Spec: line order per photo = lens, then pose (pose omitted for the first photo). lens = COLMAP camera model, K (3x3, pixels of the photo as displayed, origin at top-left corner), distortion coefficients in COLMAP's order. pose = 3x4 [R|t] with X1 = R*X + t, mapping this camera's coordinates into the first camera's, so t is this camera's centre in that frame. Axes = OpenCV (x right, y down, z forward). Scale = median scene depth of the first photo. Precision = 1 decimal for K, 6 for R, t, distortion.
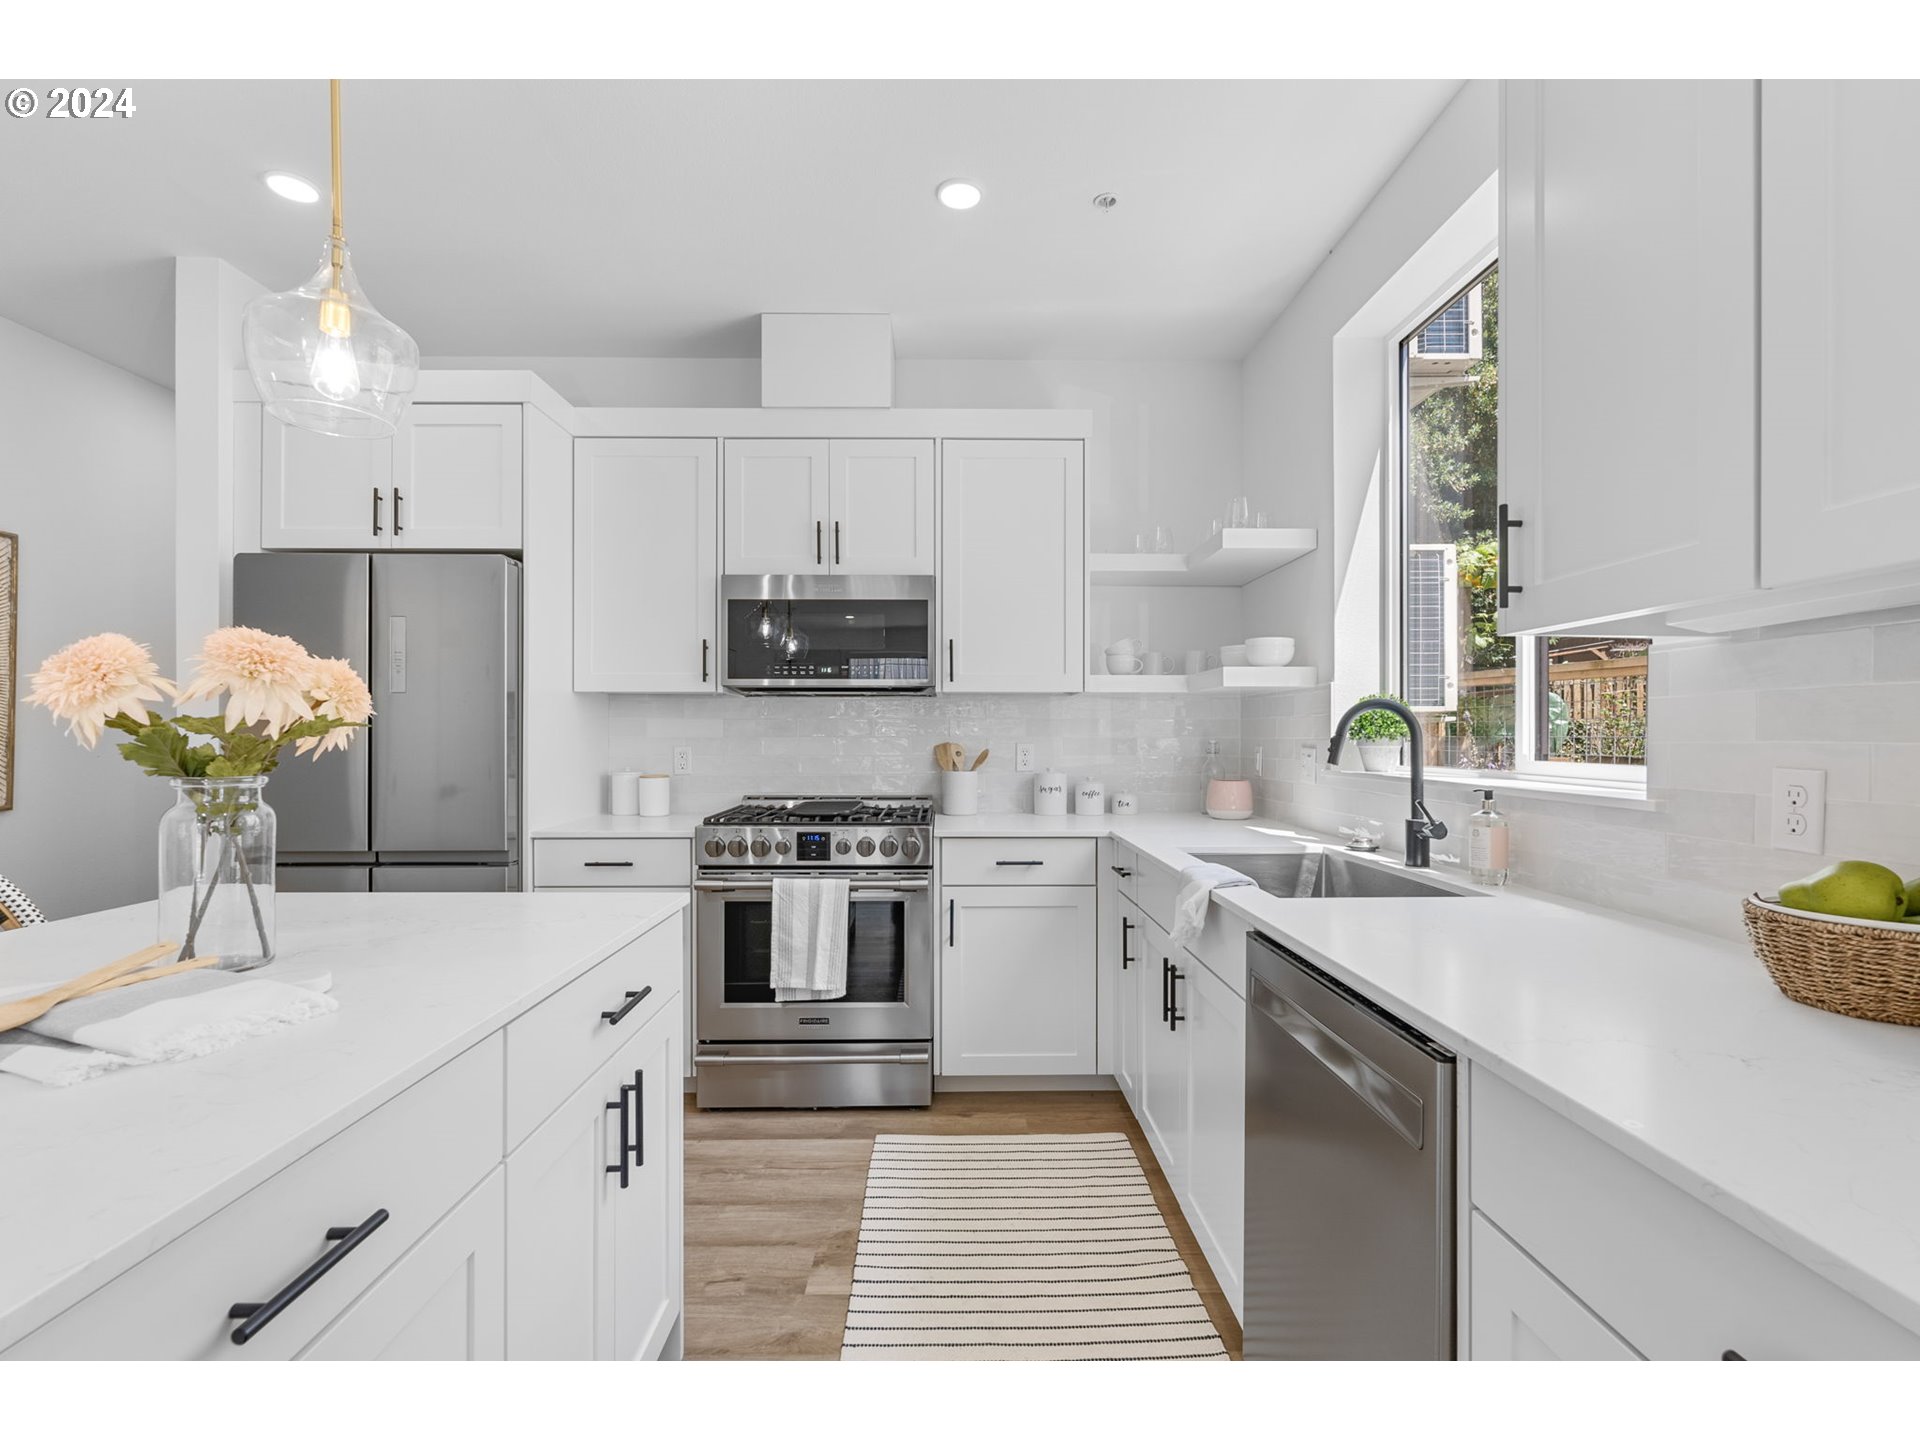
lens RADIAL K [[853.1, 0, 959.9], [0, 853.1, 737.3], [0, 0, 1]] dist [-0.005362, 0.000302]
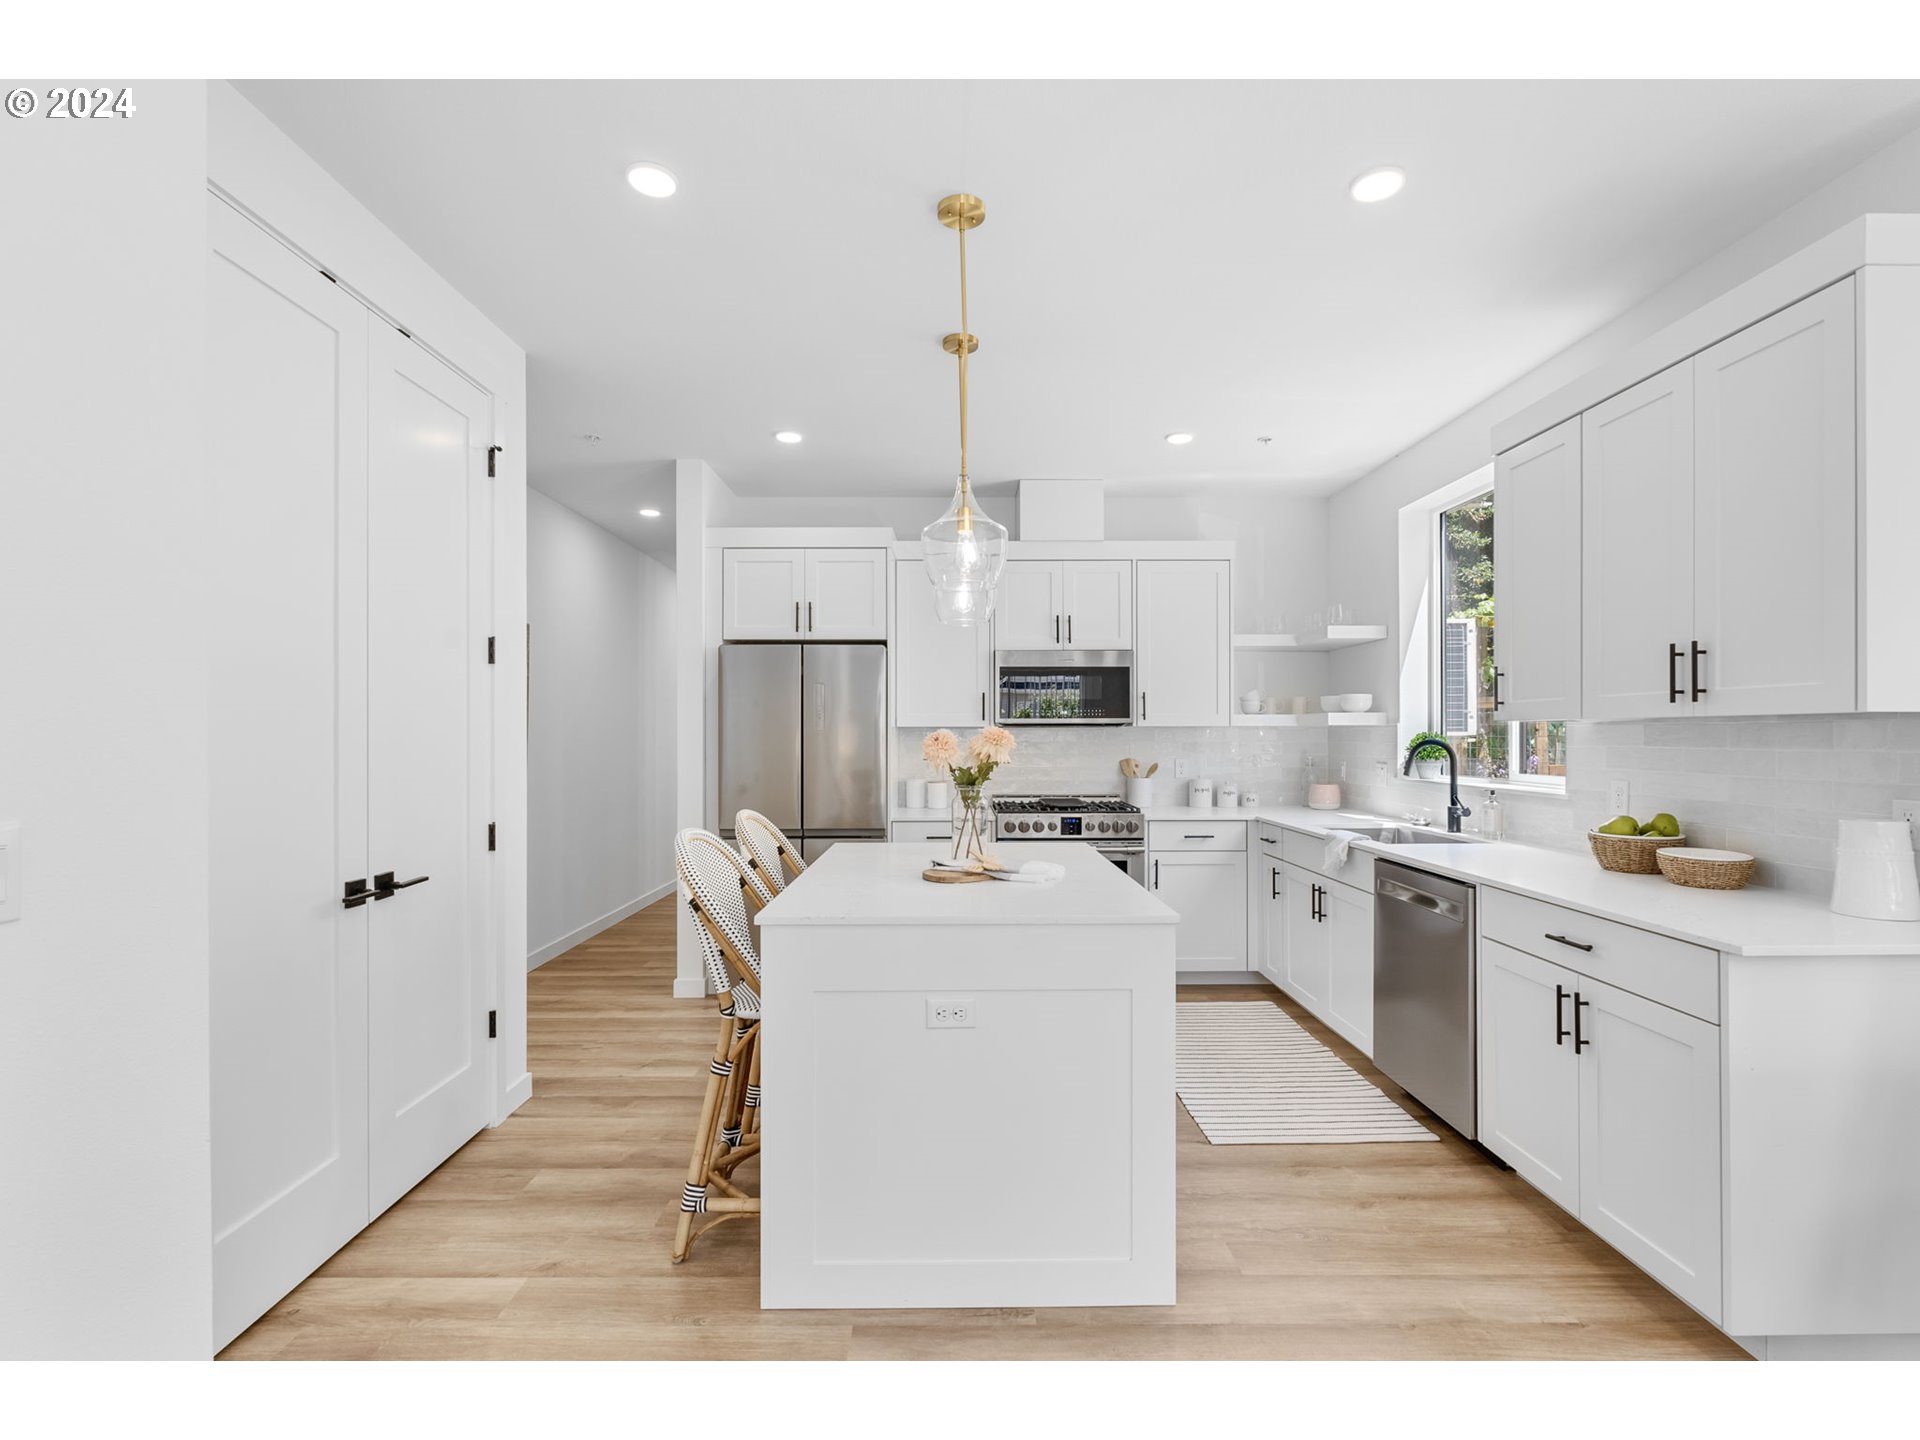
lens RADIAL K [[876.3, 0, 961.6], [0, 876.3, 734.3], [0, 0, 1]] dist [-0.001112, -0.000001]
pose [[0.999994, -0.001628, -0.002934, -0.373057], [0.001618, 0.999992, -0.003685, -0.037922], [0.002940, 0.003680, 0.999989, -0.640517]]
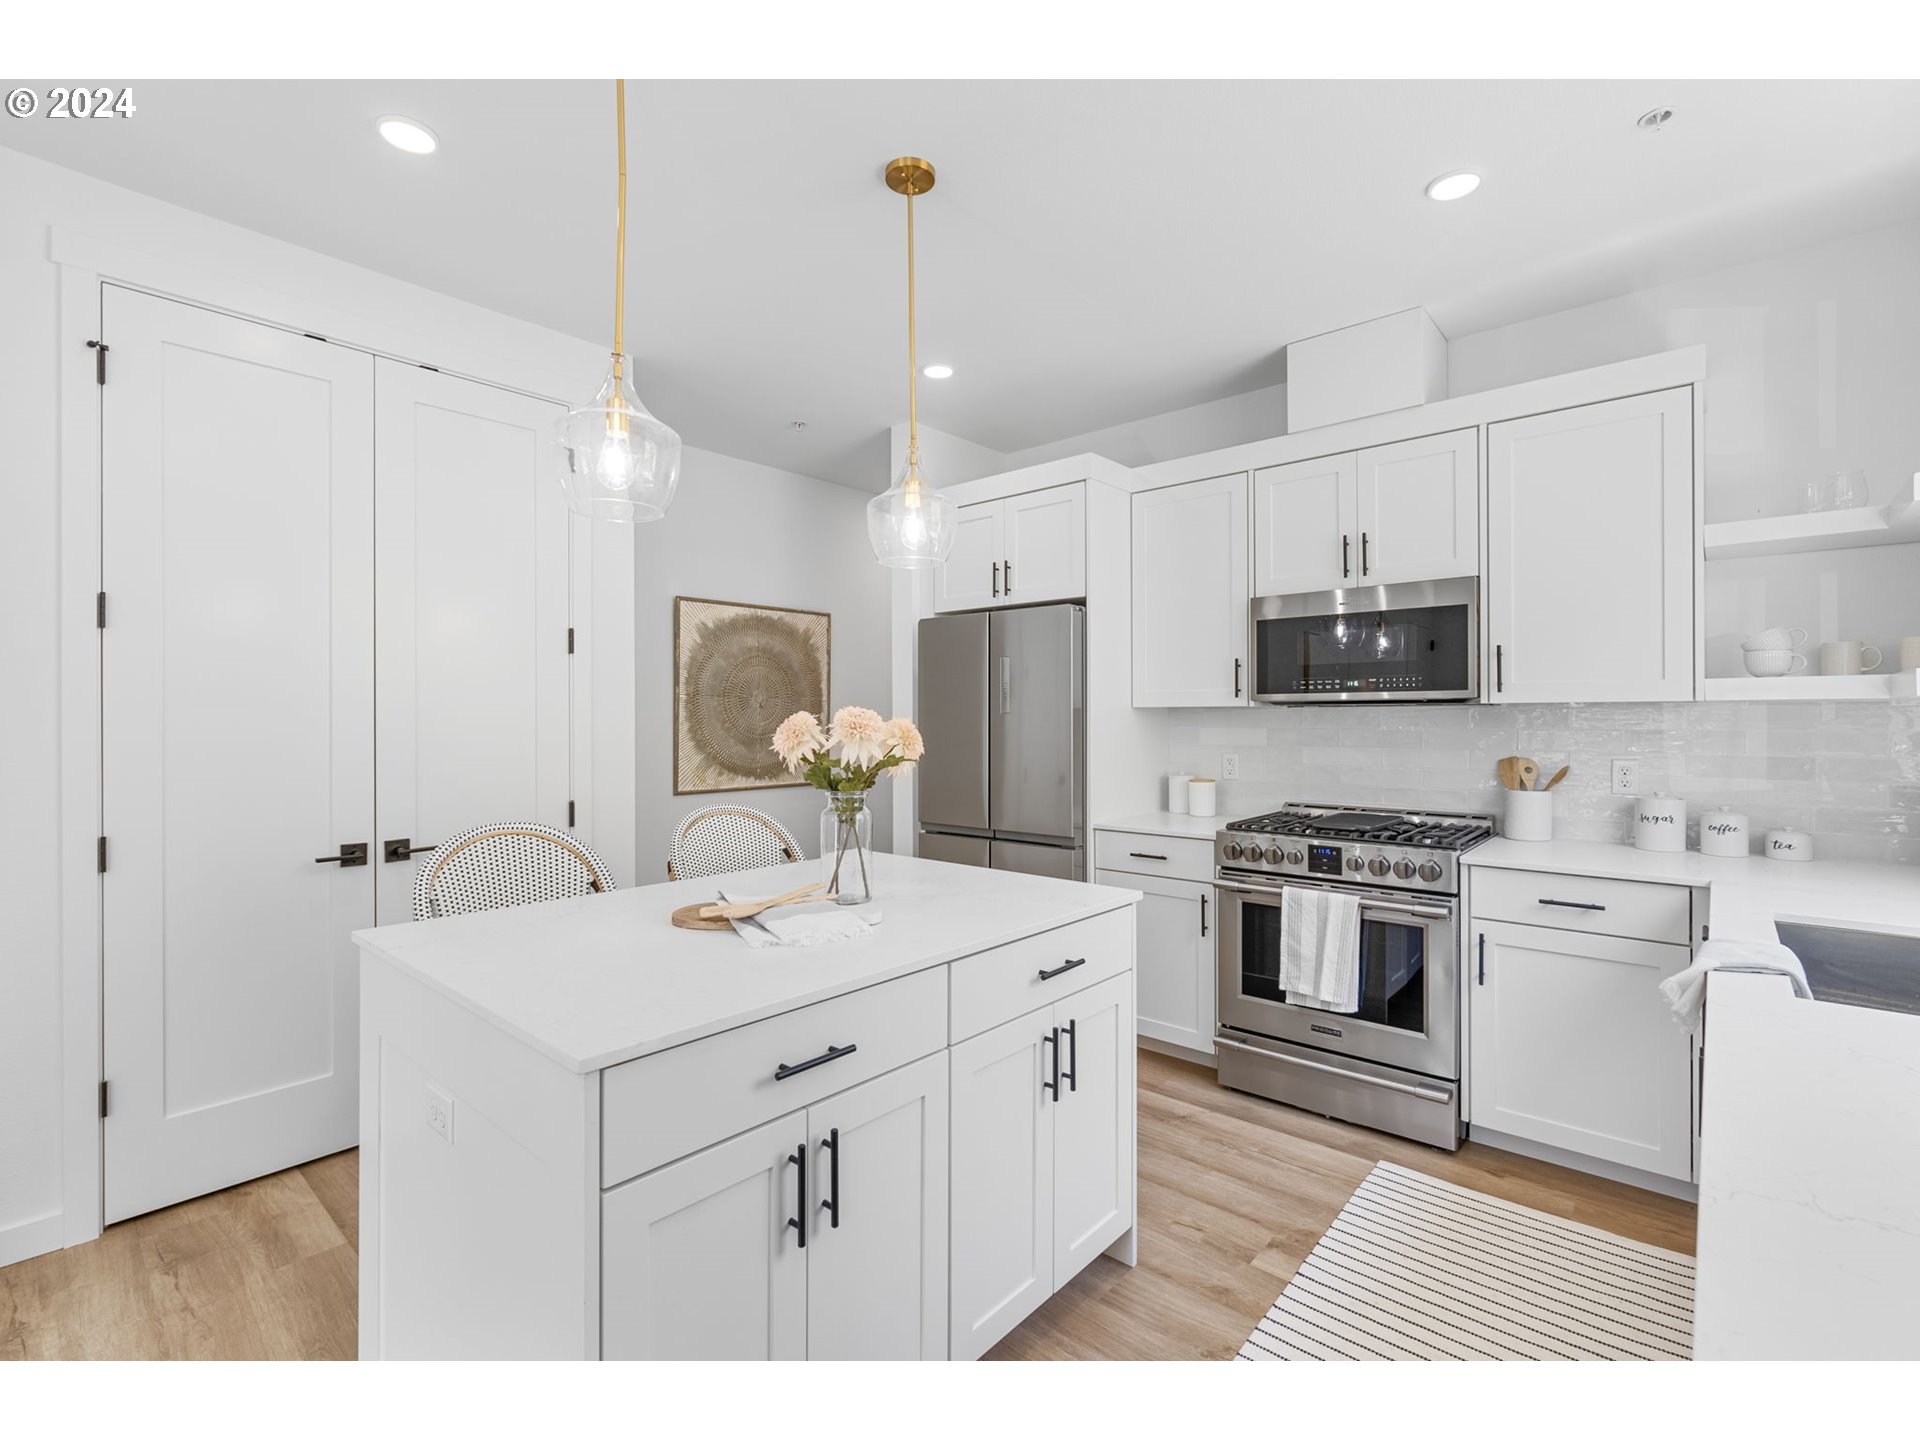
lens RADIAL K [[866.9, 0, 960.0], [0, 866.9, 720.0], [0, 0, 1]] dist [-0.002033, -0.000141]
pose [[0.741030, -0.000182, -0.671471, 0.203867], [0.000528, 1.000000, 0.000312, -0.040848], [0.671471, -0.000586, 0.741030, -0.065495]]
